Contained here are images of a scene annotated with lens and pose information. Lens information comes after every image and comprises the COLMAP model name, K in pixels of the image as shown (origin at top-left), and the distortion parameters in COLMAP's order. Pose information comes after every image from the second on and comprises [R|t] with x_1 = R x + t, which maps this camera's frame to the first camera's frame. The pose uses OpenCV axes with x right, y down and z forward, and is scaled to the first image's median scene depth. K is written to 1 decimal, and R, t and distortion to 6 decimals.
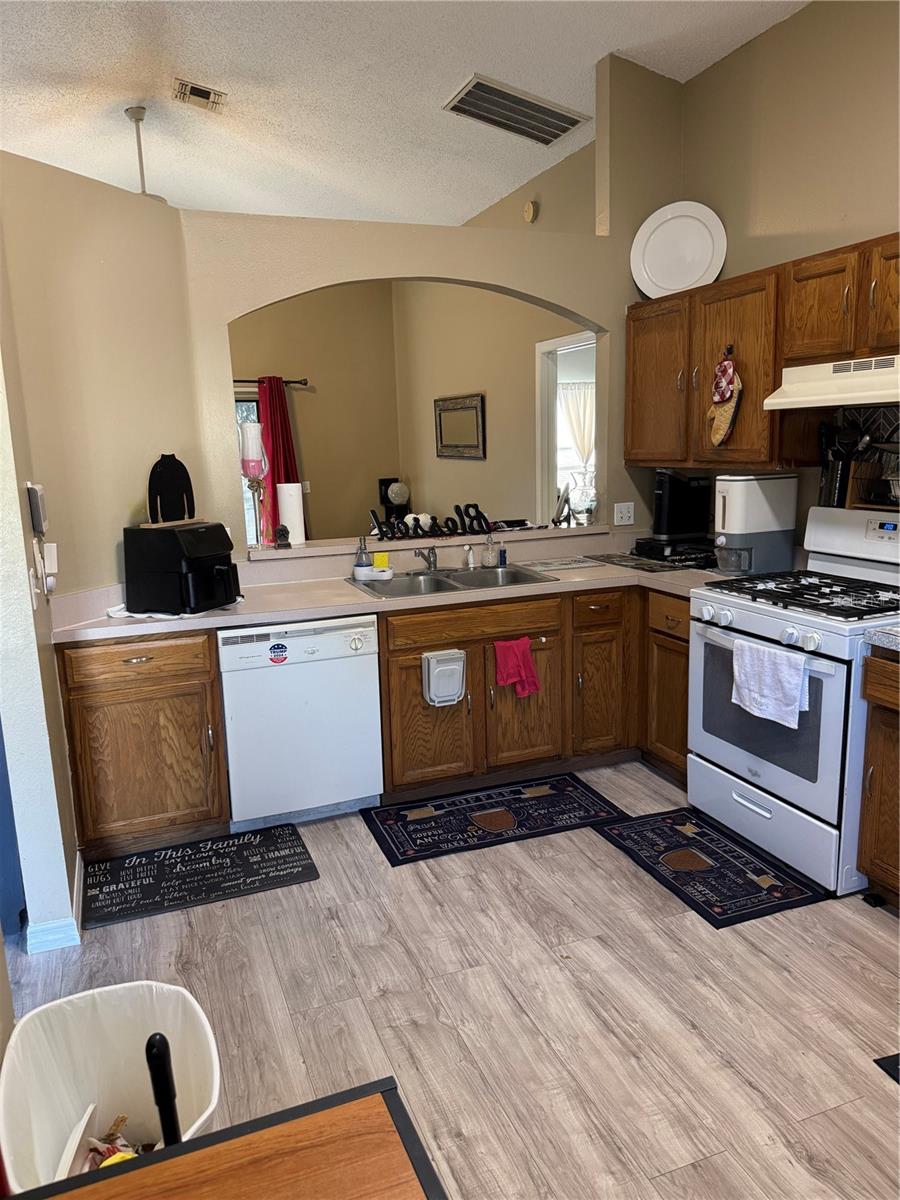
lens RADIAL K [[852.9, 0, 456.2], [0, 852.9, 611.8], [0, 0, 1]] dist [0.053416, -0.066438]
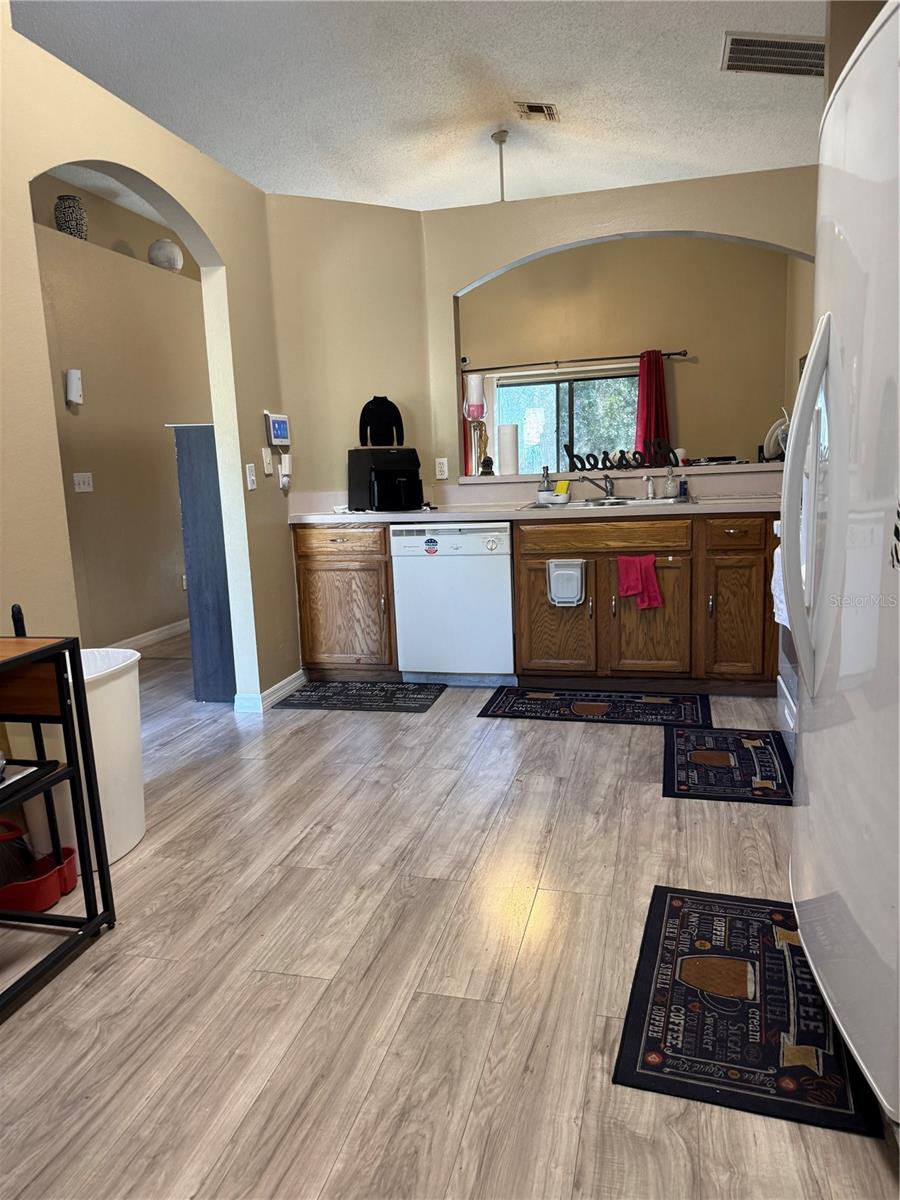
lens RADIAL K [[852.9, 0, 428.3], [0, 852.9, 614.6], [0, 0, 1]] dist [0.053416, -0.066438]
pose [[0.802062, 0.101789, -0.588502, 0.538987], [-0.099160, 0.994389, 0.036848, 0.100777], [0.588951, 0.028802, 0.807655, -0.051449]]
